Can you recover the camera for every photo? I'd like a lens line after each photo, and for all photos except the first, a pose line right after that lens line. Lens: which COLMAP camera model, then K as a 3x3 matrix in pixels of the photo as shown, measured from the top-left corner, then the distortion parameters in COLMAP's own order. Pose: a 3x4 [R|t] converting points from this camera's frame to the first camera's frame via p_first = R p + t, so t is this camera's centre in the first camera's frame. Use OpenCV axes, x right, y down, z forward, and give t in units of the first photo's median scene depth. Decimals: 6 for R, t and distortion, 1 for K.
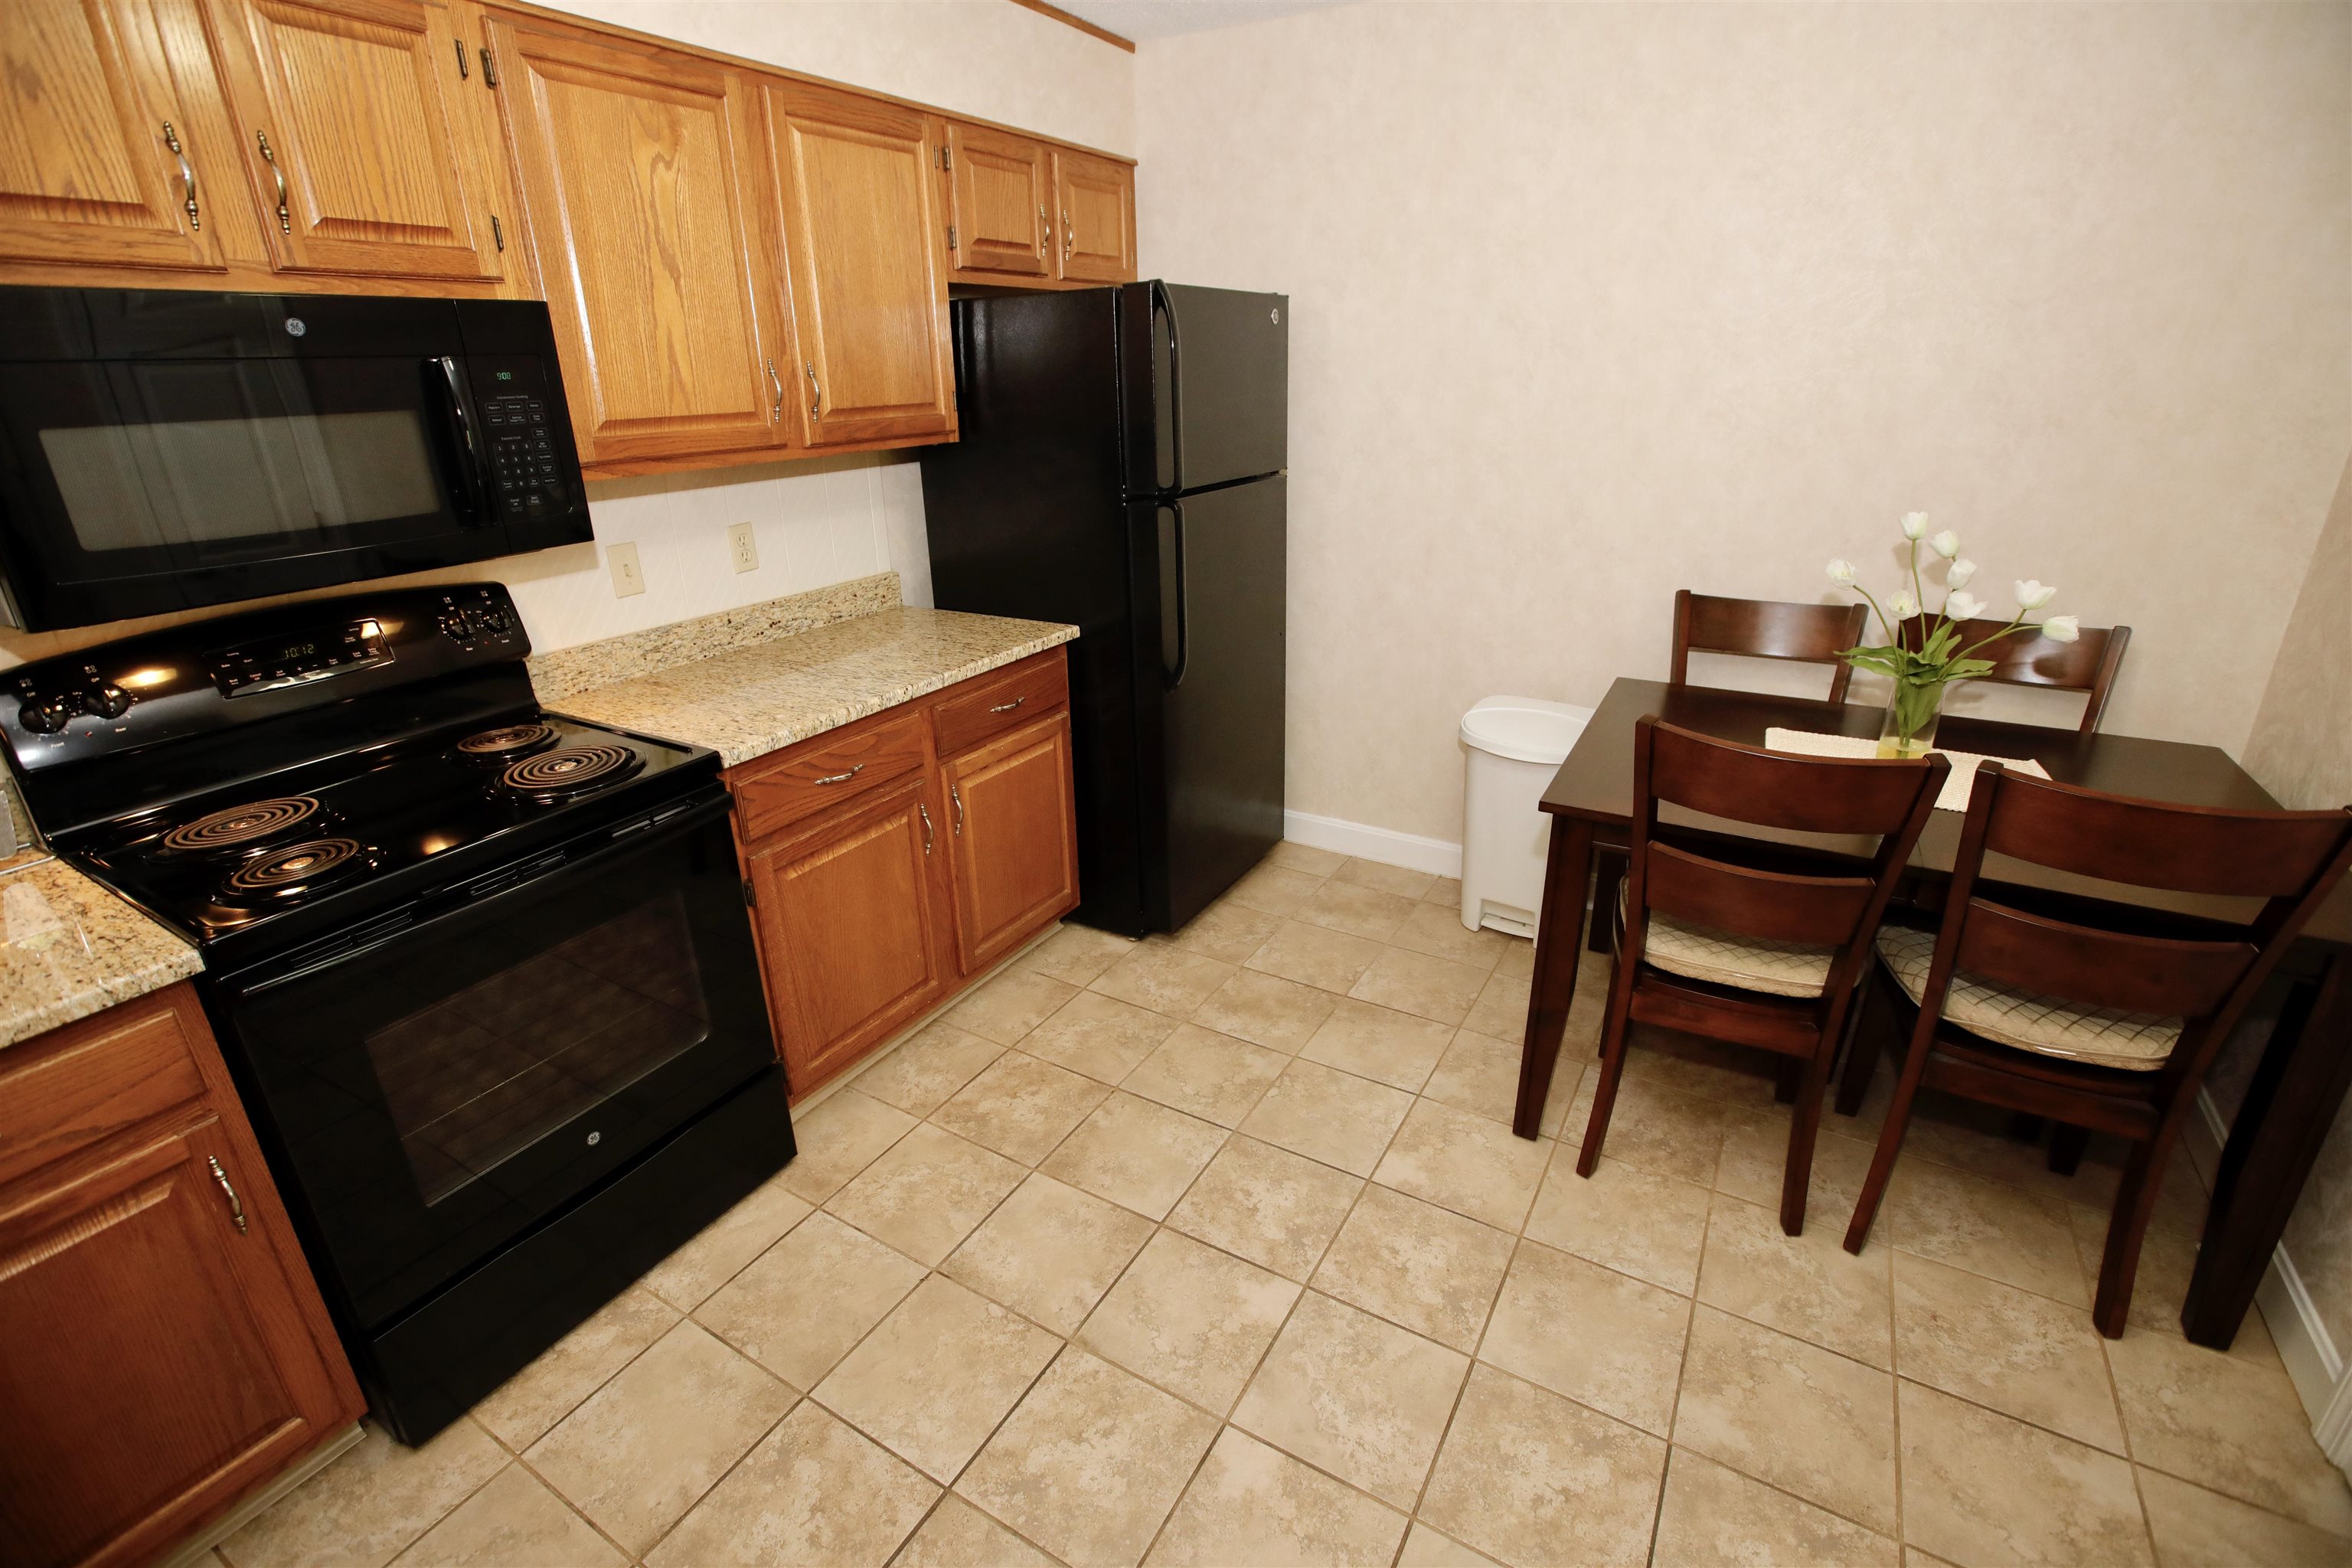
lens RADIAL K [[1065.6, 0, 1174.7], [0, 1065.6, 769.5], [0, 0, 1]] dist [-0.048228, 0.014959]
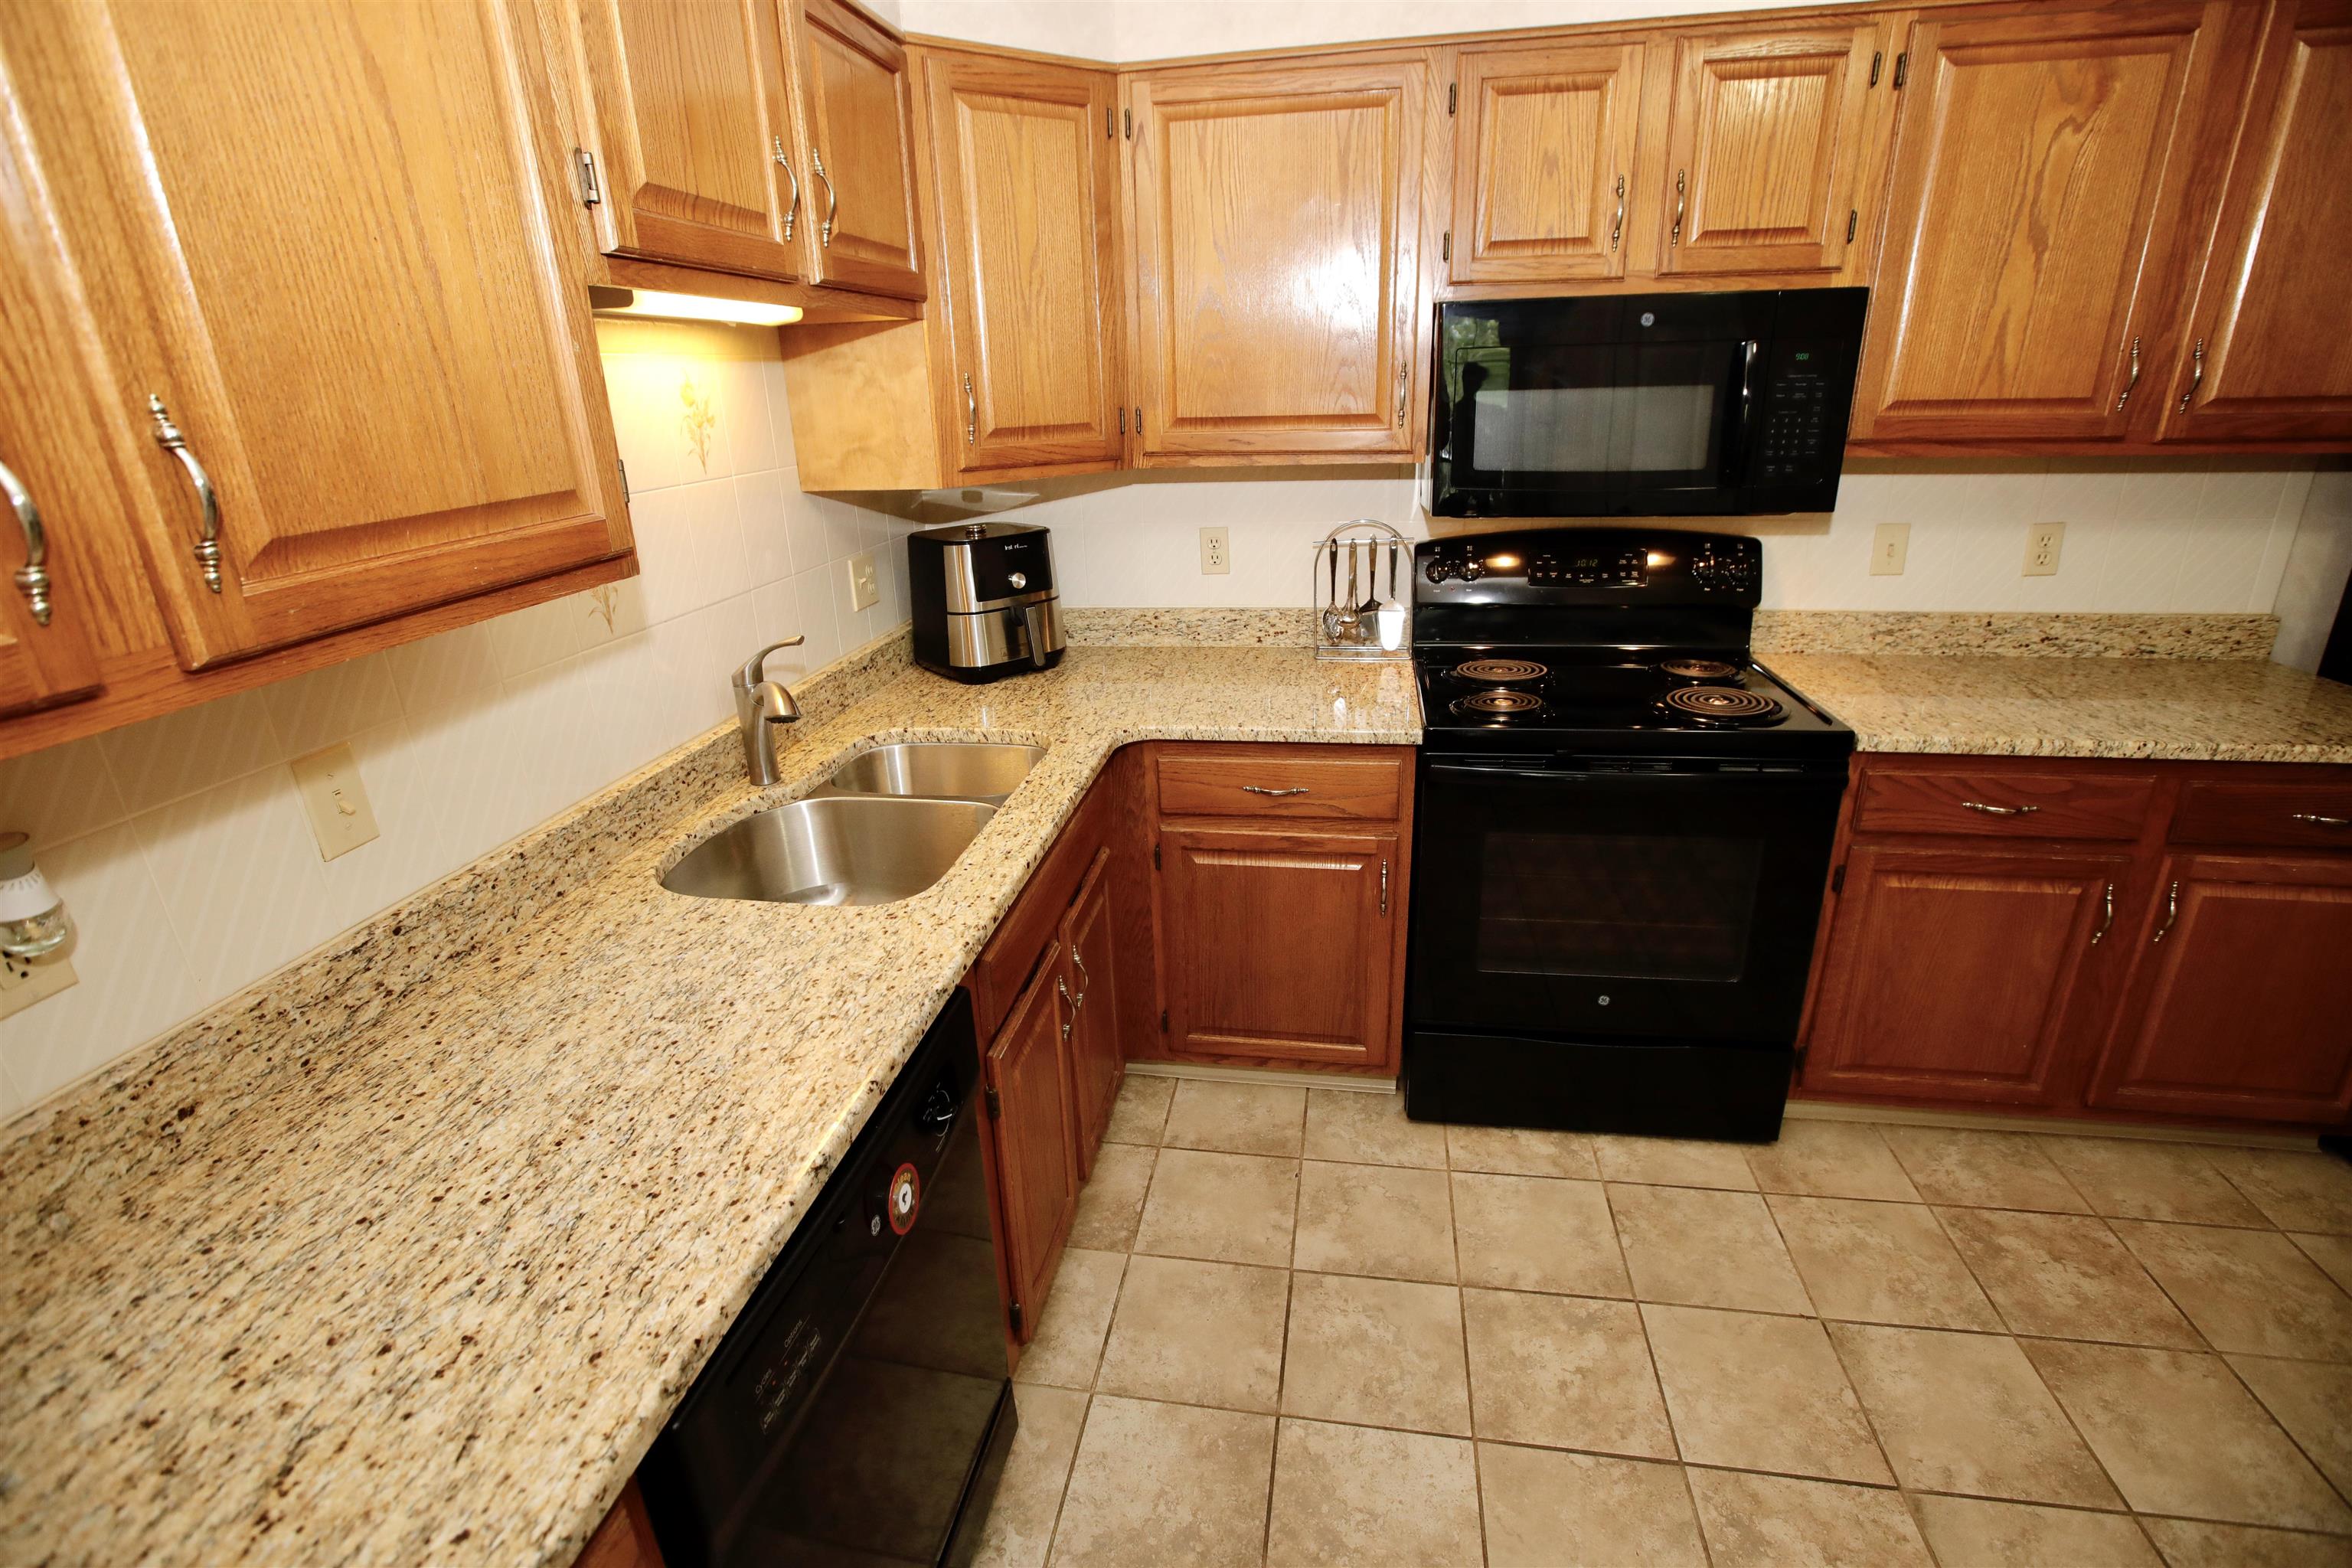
lens RADIAL K [[1065.6, 0, 1167.3], [0, 1065.6, 768.2], [0, 0, 1]] dist [-0.048228, 0.014959]
pose [[0.352898, 0.324549, -0.877571, 0.220133], [-0.306116, 0.926346, 0.219489, -0.003035], [0.884170, 0.191182, 0.426255, -0.001320]]
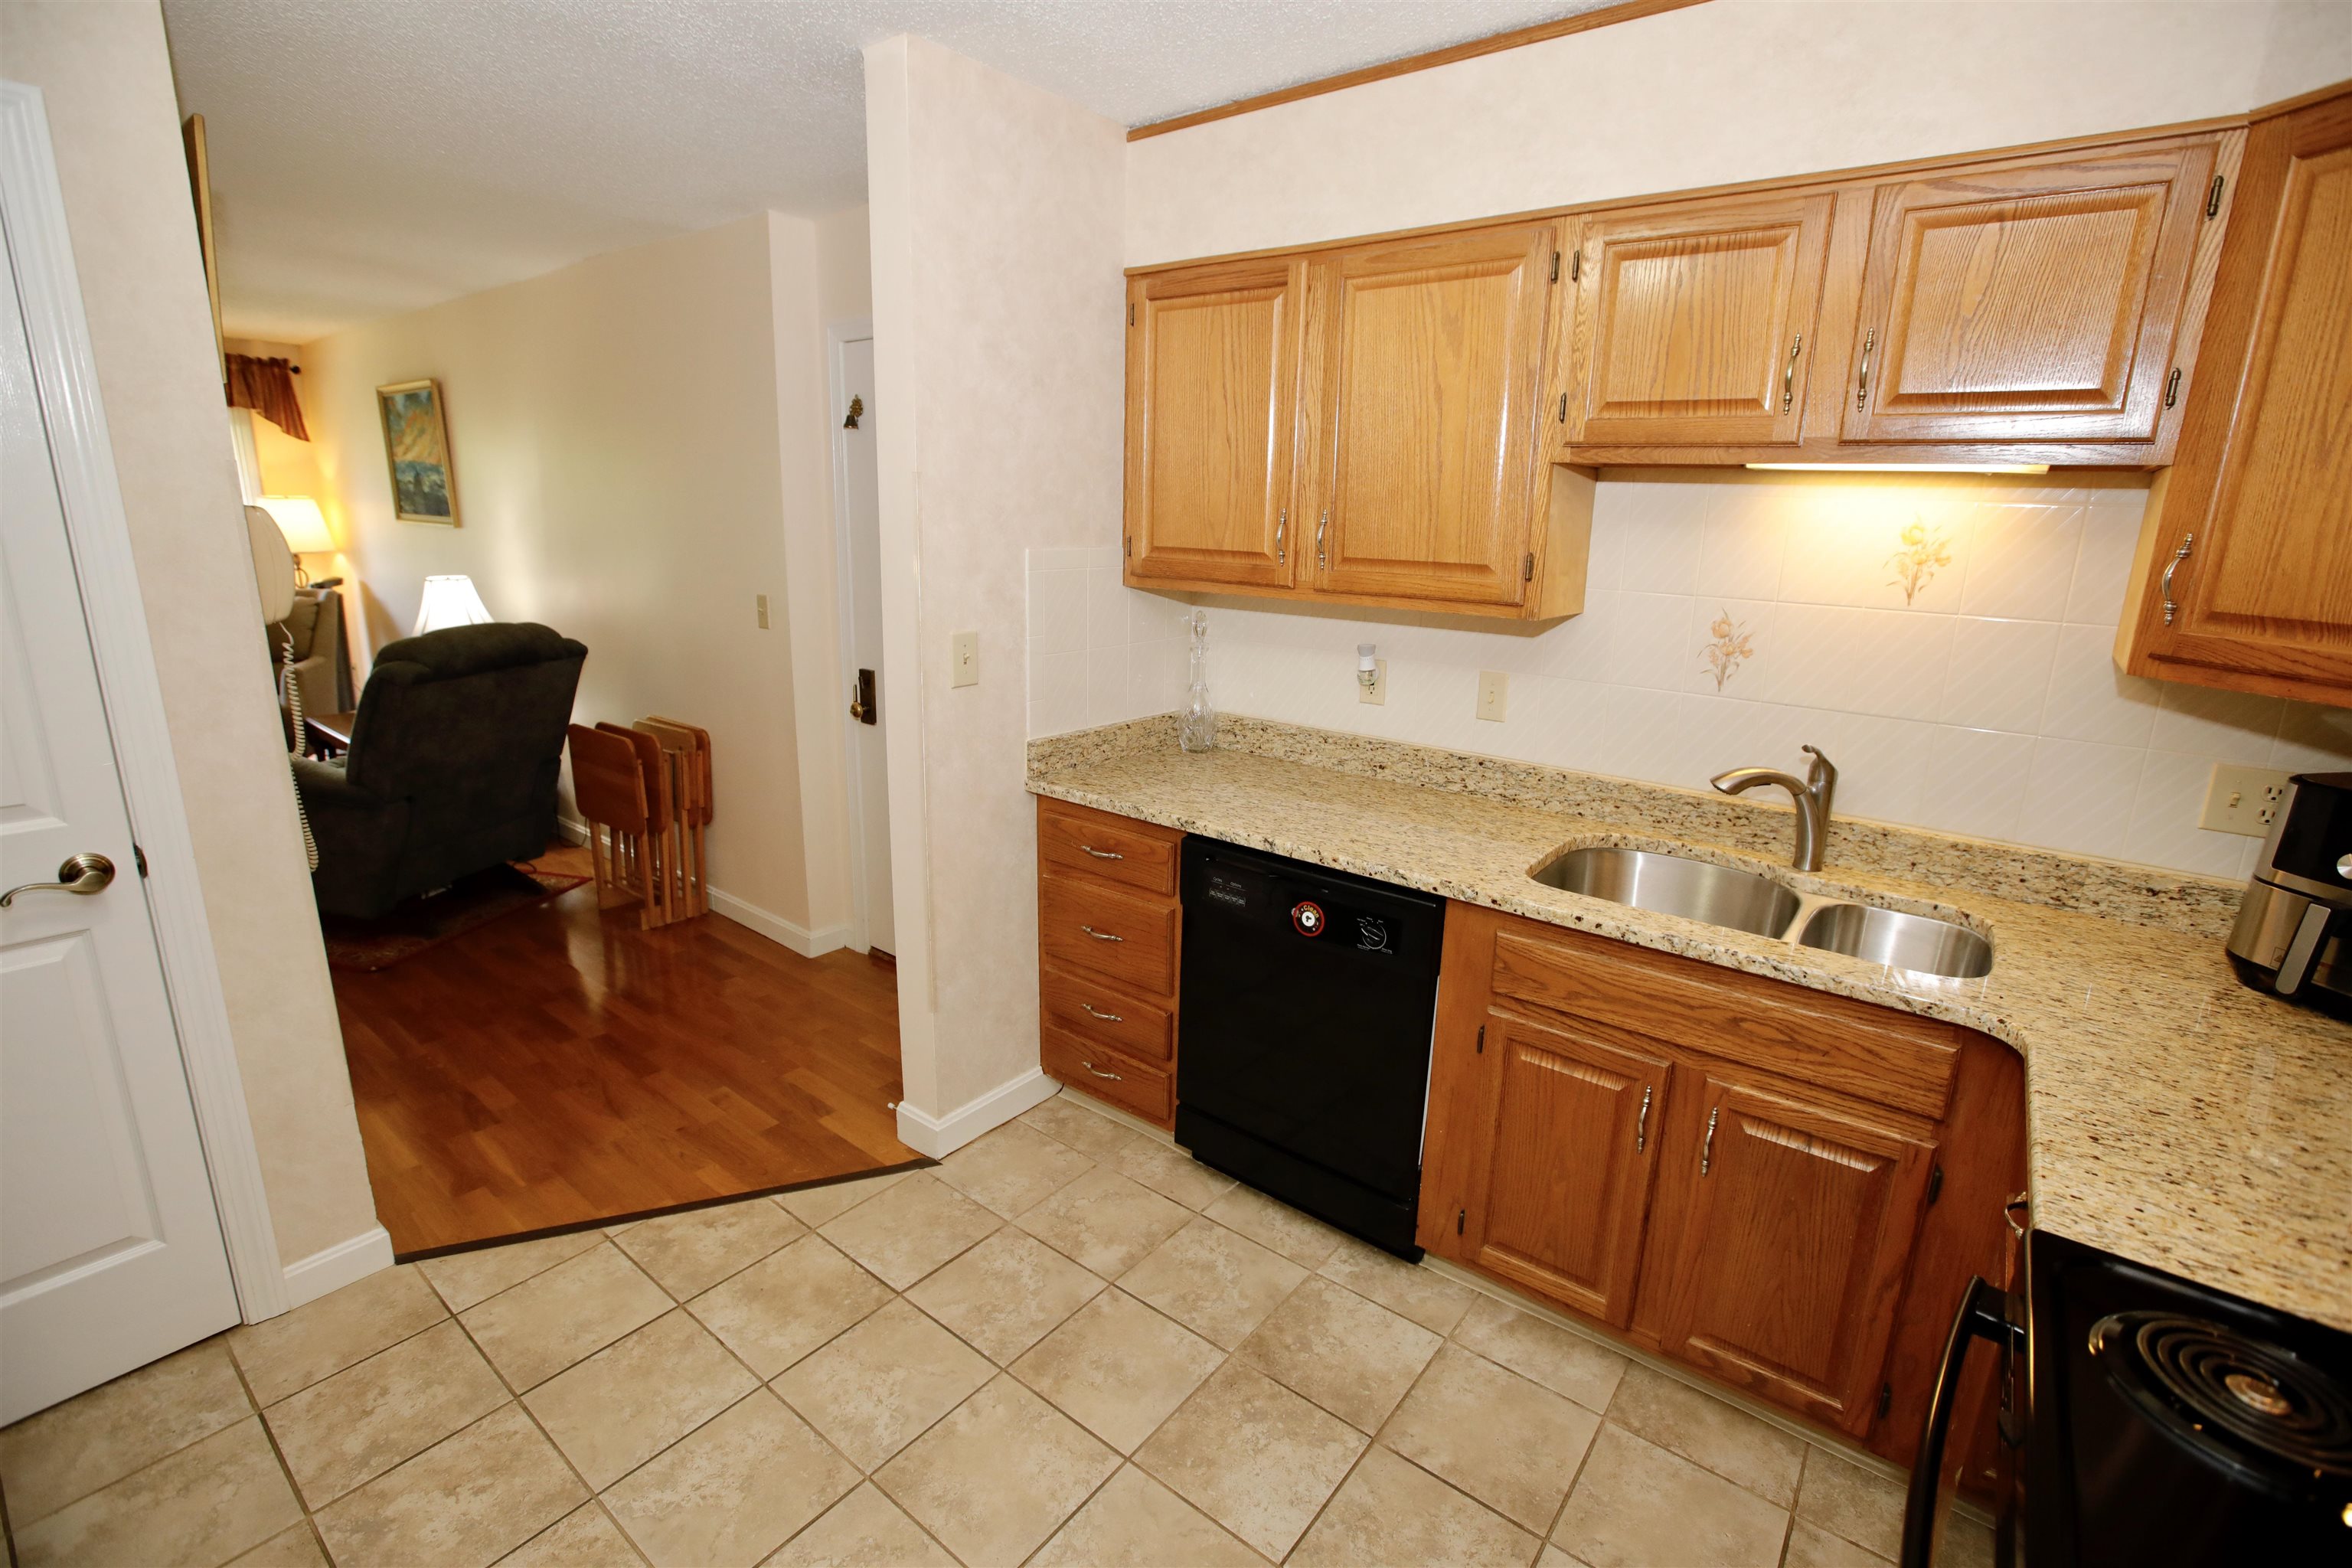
lens RADIAL K [[1065.6, 0, 1174.3], [0, 1065.6, 768.5], [0, 0, 1]] dist [-0.048228, 0.014959]
pose [[-0.991311, -0.041253, 0.124906, -0.250137], [0.036829, 0.824530, 0.564618, -0.390612], [-0.126281, 0.564312, -0.815846, 1.009886]]
